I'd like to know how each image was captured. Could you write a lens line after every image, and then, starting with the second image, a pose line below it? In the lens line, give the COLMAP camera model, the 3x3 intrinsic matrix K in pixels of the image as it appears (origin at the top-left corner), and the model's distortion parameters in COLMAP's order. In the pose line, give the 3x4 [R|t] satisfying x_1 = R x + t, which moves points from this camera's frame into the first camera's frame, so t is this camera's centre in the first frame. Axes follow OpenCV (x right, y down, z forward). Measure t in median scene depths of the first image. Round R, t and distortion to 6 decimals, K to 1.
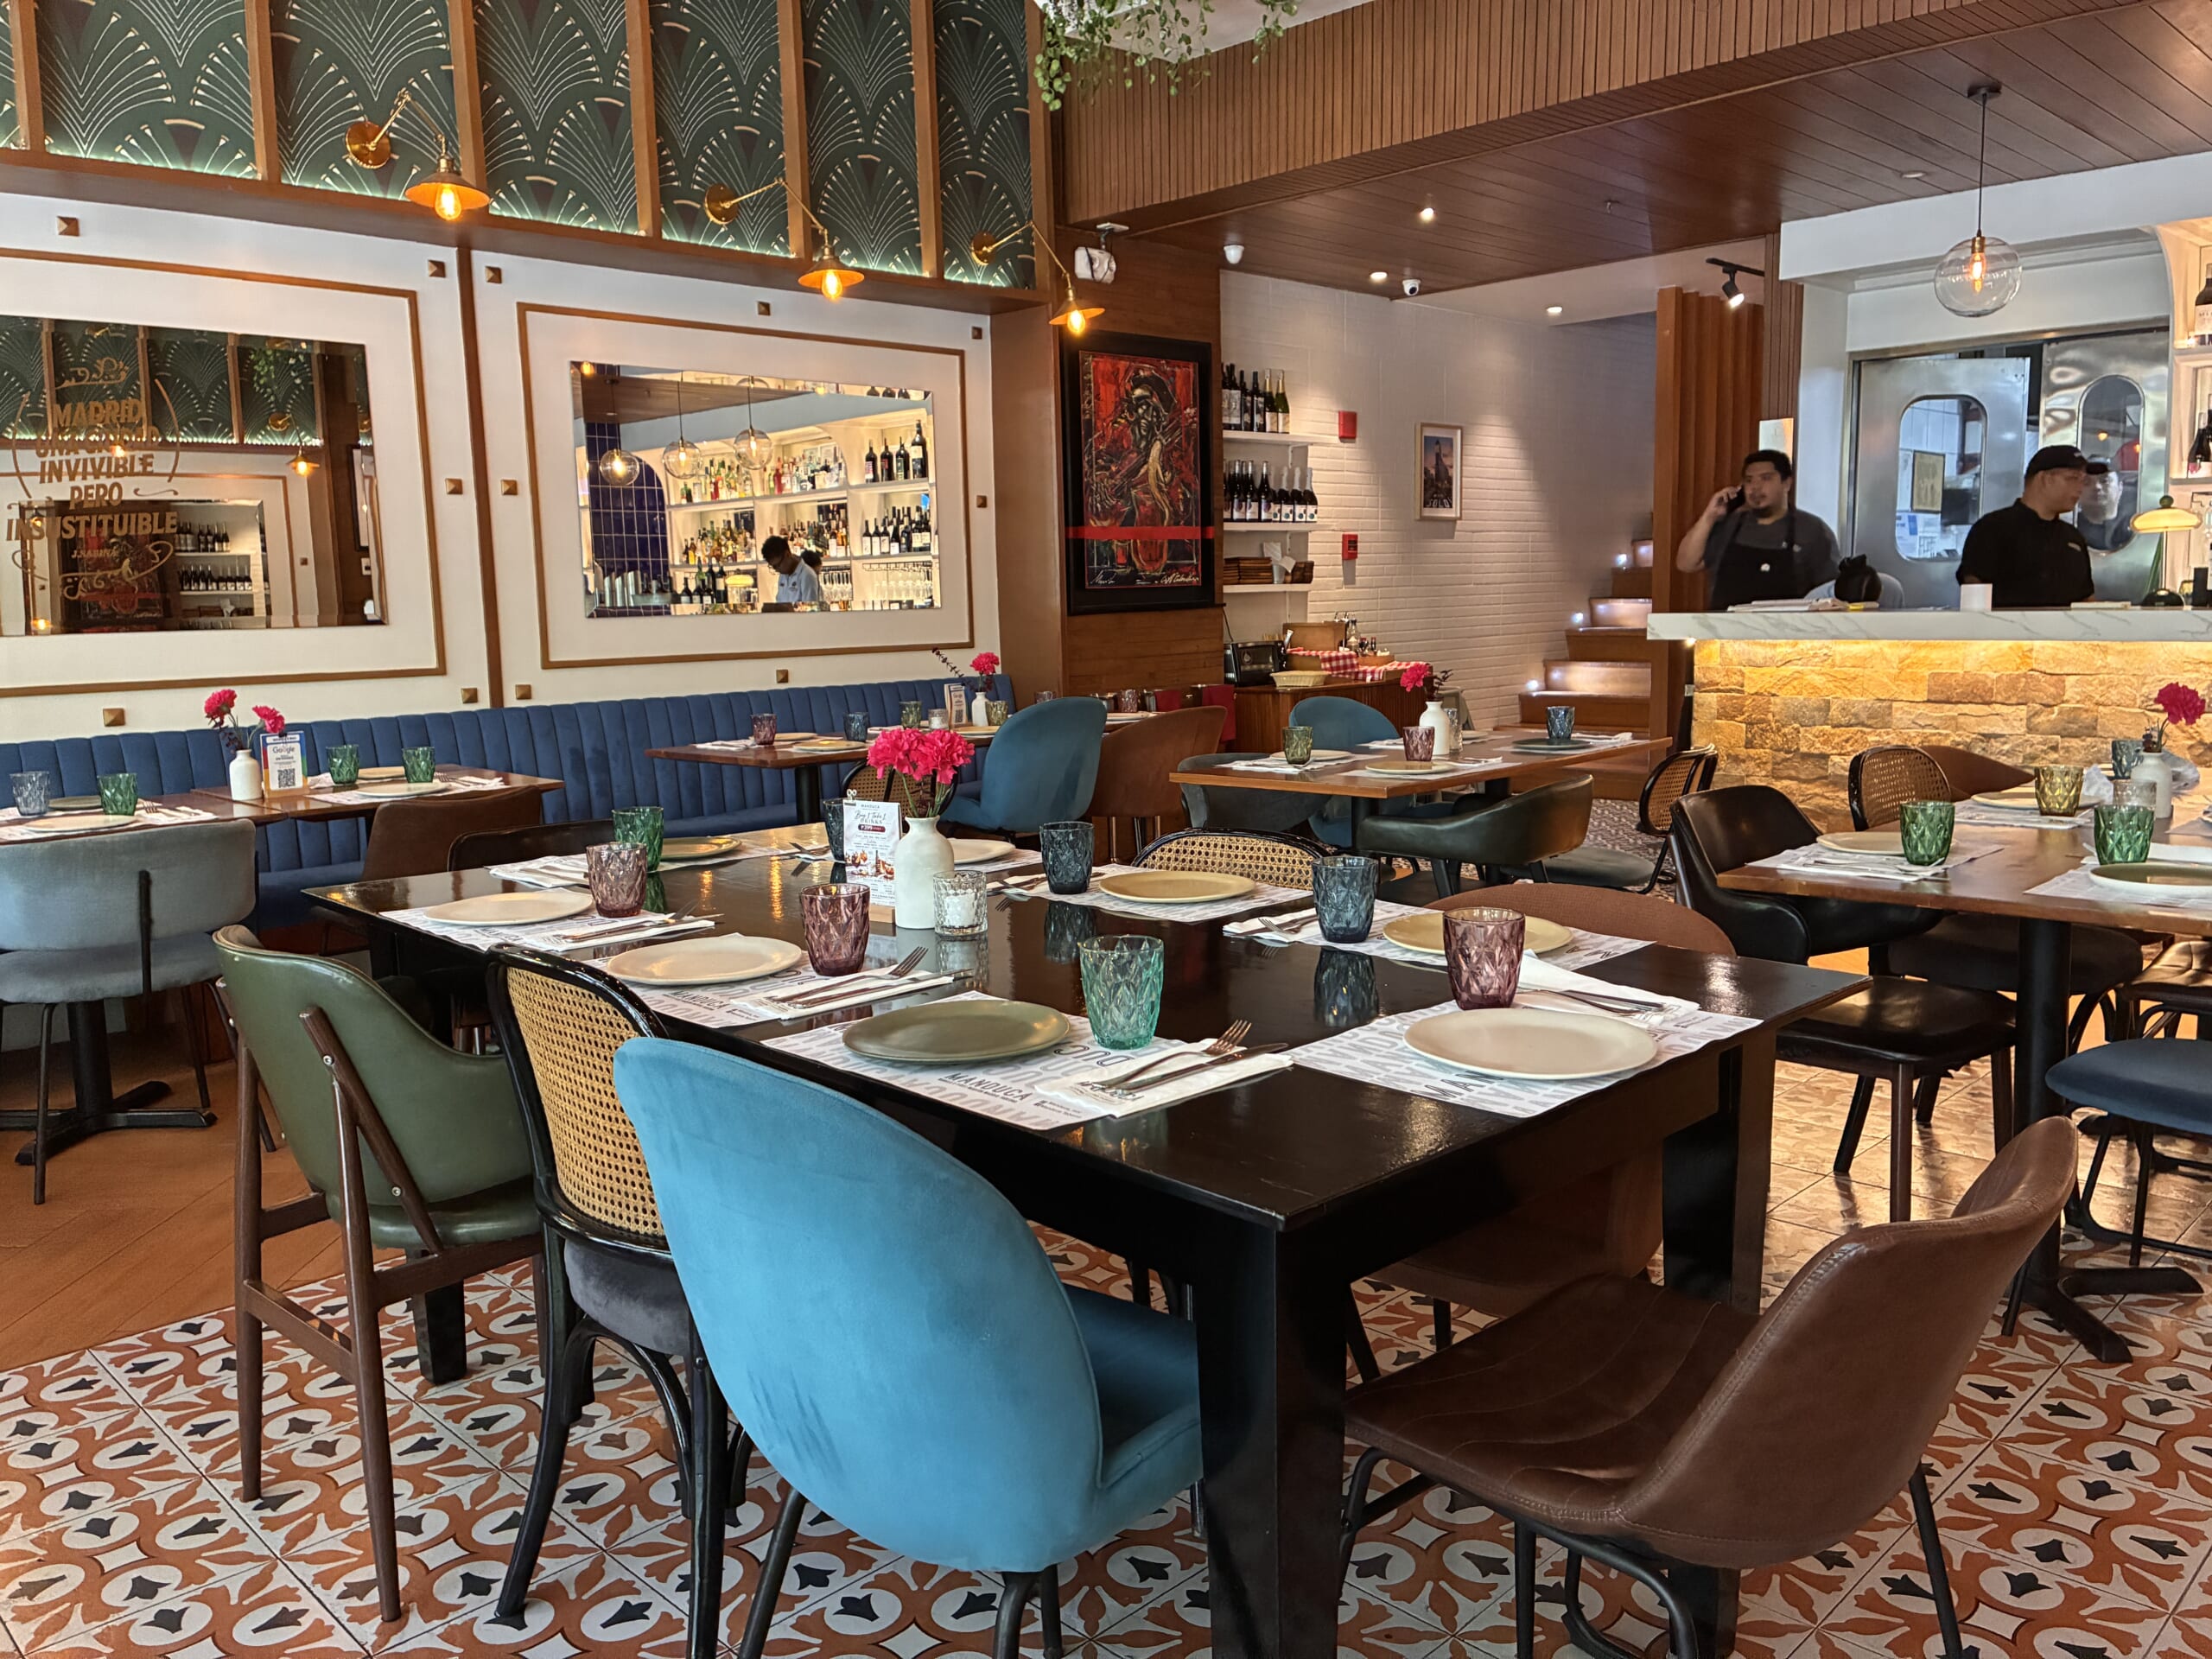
lens RADIAL K [[1649.0, 0, 1090.5], [0, 1649.0, 811.3], [0, 0, 1]] dist [0.000746, -0.012901]
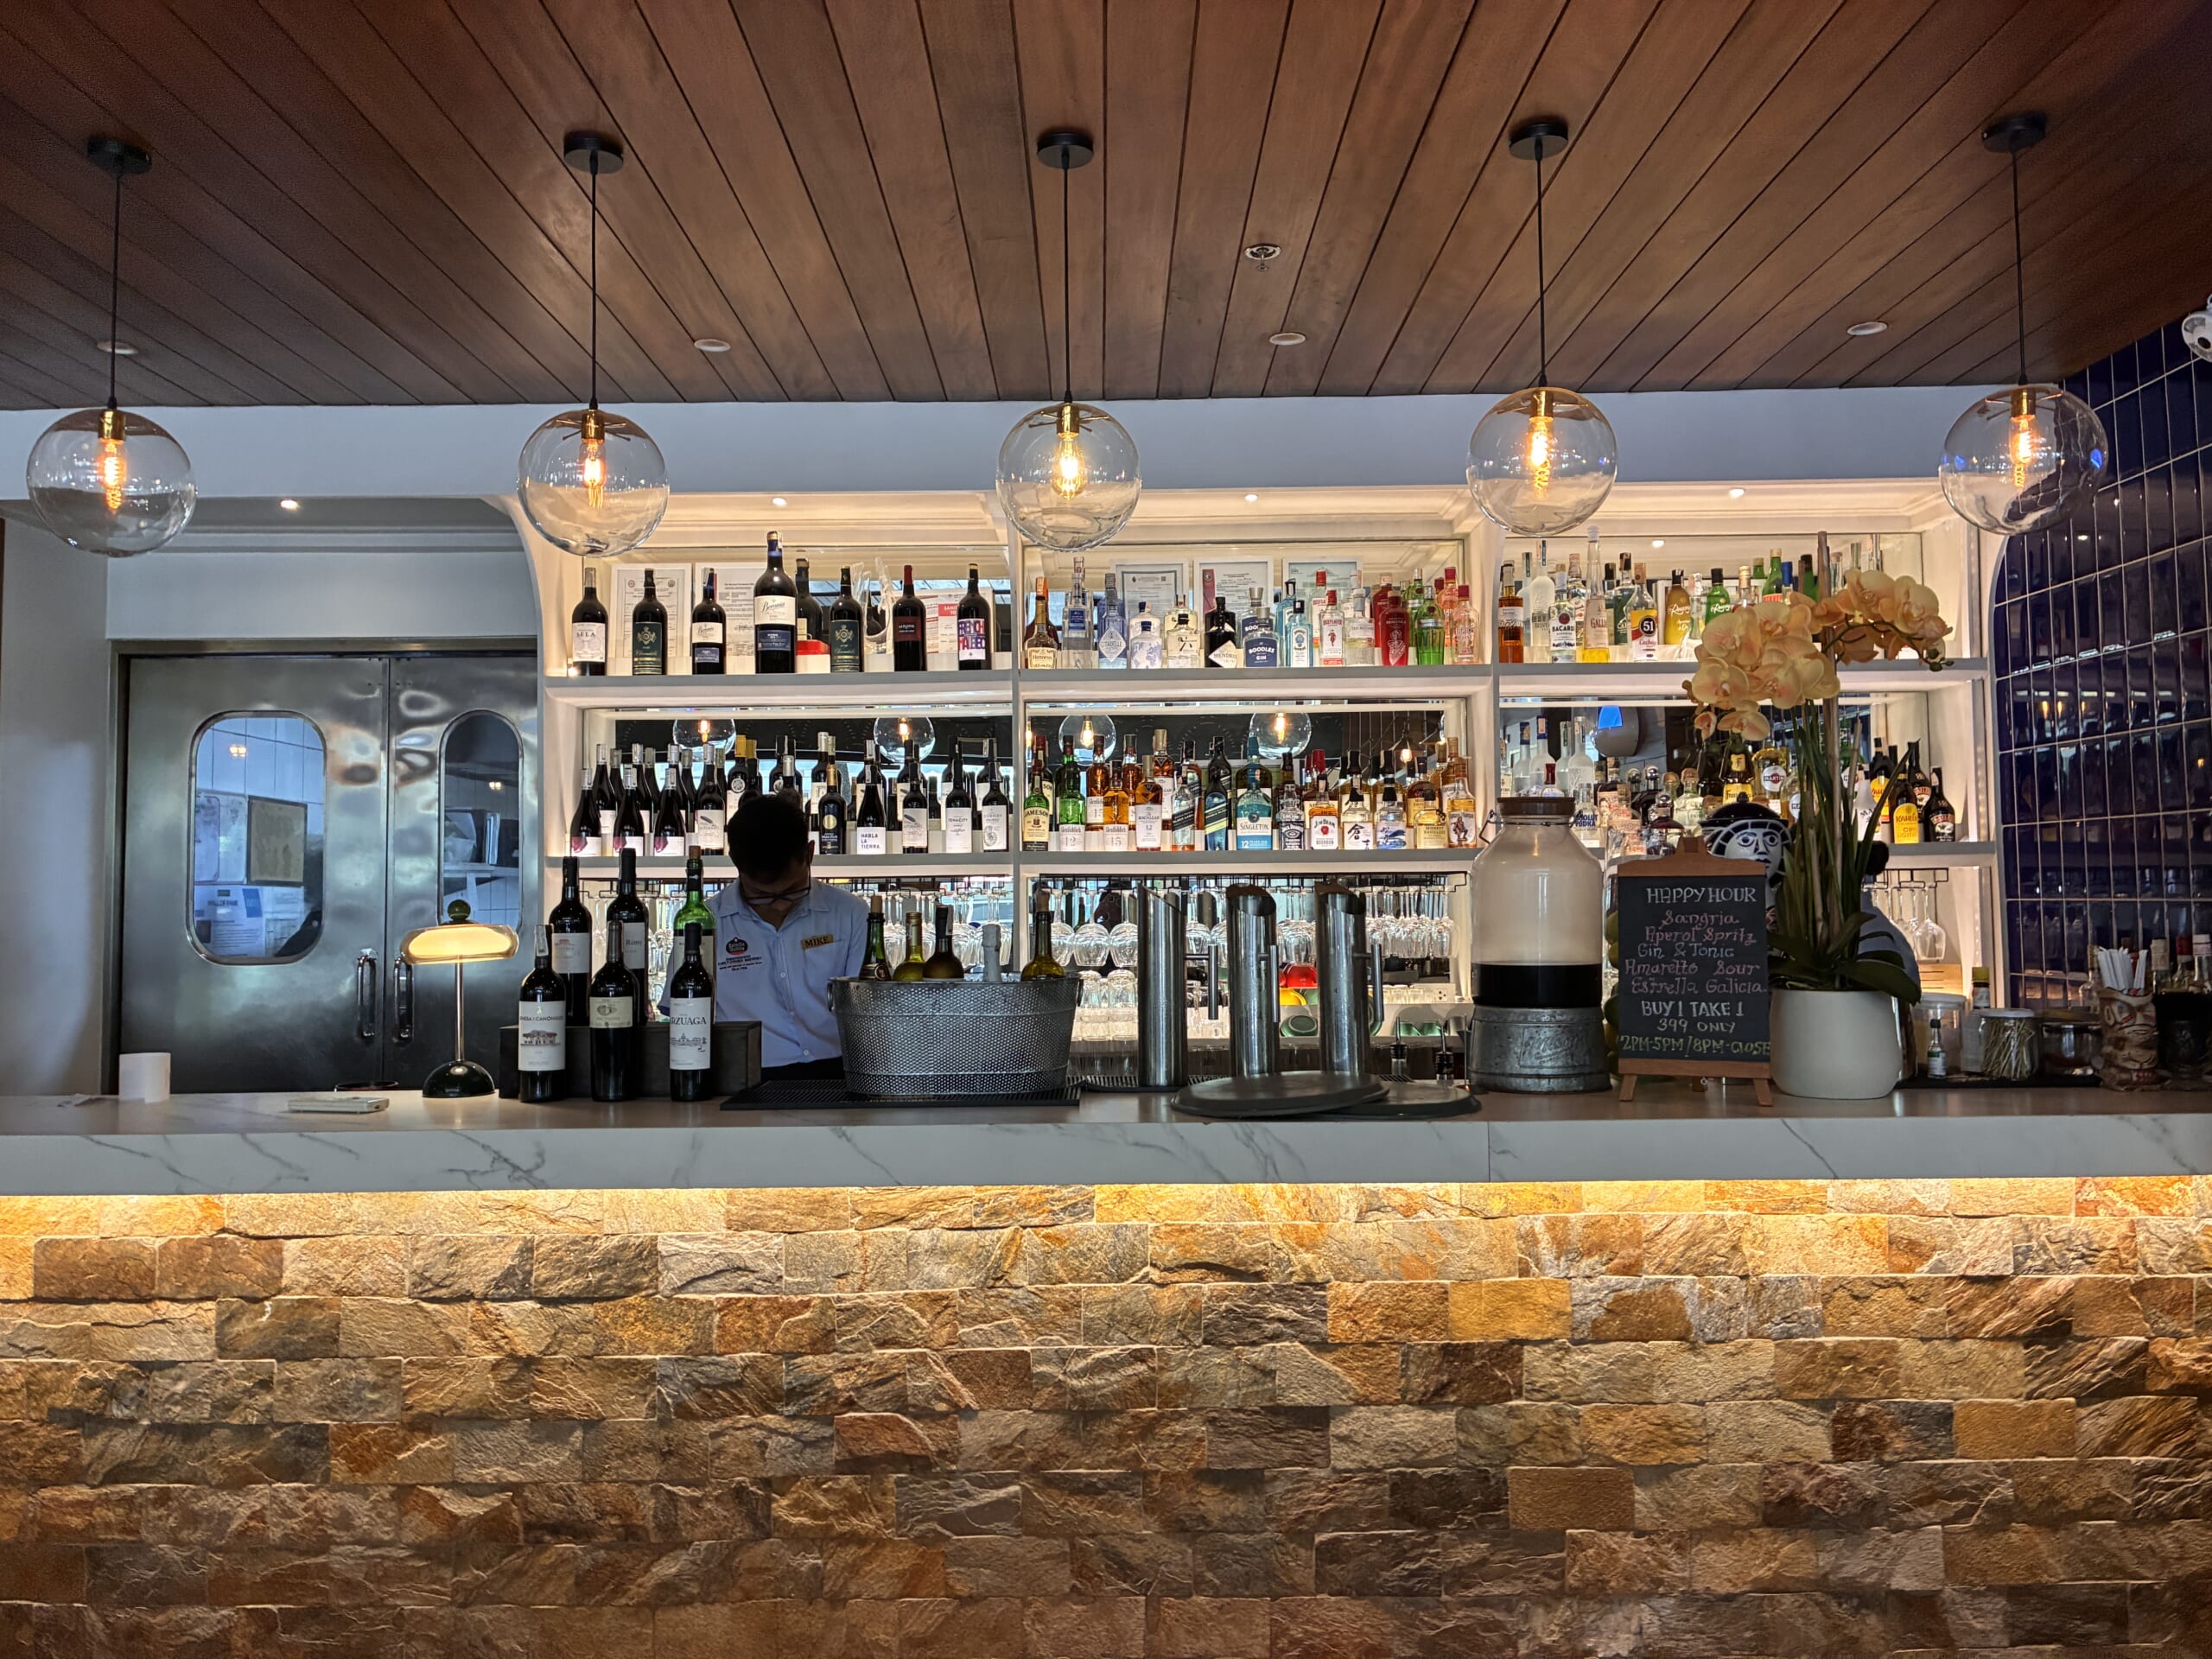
lens RADIAL K [[1649.0, 0, 1102.8], [0, 1649.0, 825.1], [0, 0, 1]] dist [0.000746, -0.012901]
pose [[0.686427, 0.050806, 0.725422, 0.373011], [0.090057, 0.983938, -0.154128, -0.104161], [-0.721601, 0.171127, 0.670826, 0.426647]]
